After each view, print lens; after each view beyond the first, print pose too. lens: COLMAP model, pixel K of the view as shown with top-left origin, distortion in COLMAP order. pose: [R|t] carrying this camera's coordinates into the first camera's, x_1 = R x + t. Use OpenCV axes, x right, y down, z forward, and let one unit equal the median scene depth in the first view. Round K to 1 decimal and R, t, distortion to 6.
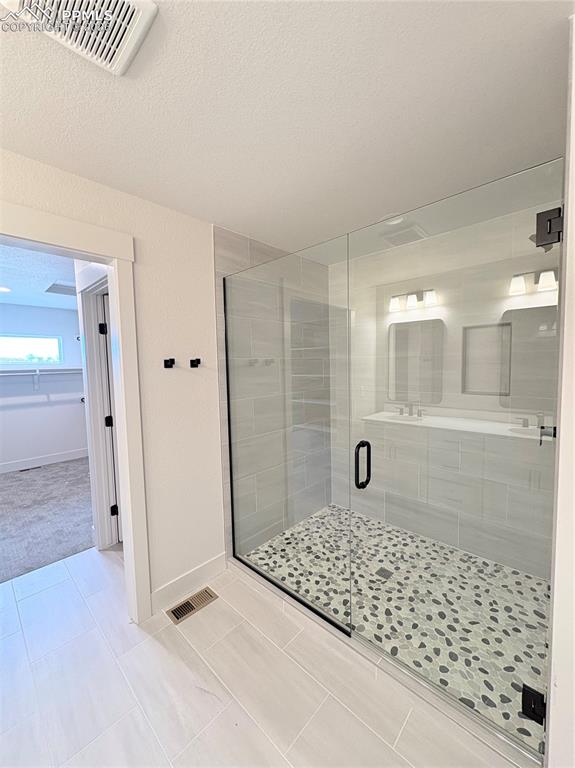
lens RADIAL K [[307.0, 0, 289.0], [0, 307.0, 387.0], [0, 0, 1]] dist [-0.002031, 0.000064]
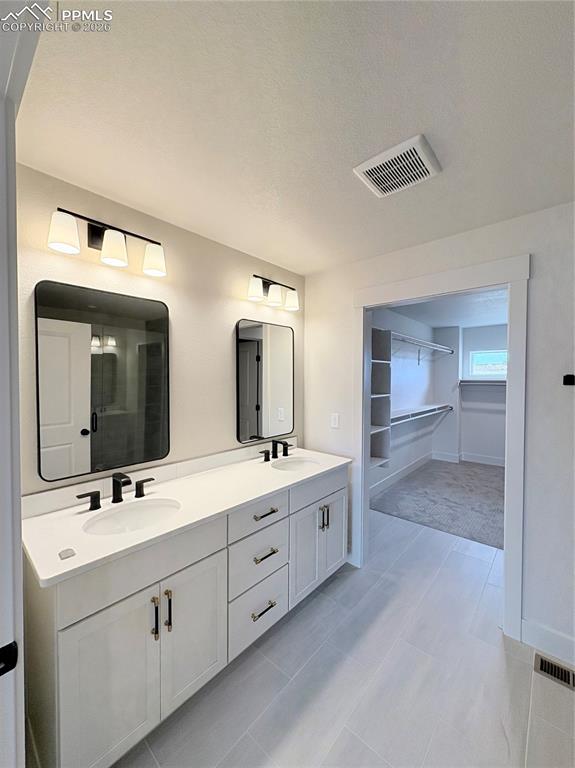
lens RADIAL K [[307.0, 0, 289.6], [0, 307.0, 380.2], [0, 0, 1]] dist [-0.002031, 0.000064]
pose [[0.030483, 0.025828, -0.999202, 0.468878], [-0.073542, 0.997015, 0.023528, -0.035653], [0.996826, 0.072766, 0.032291, 0.194811]]
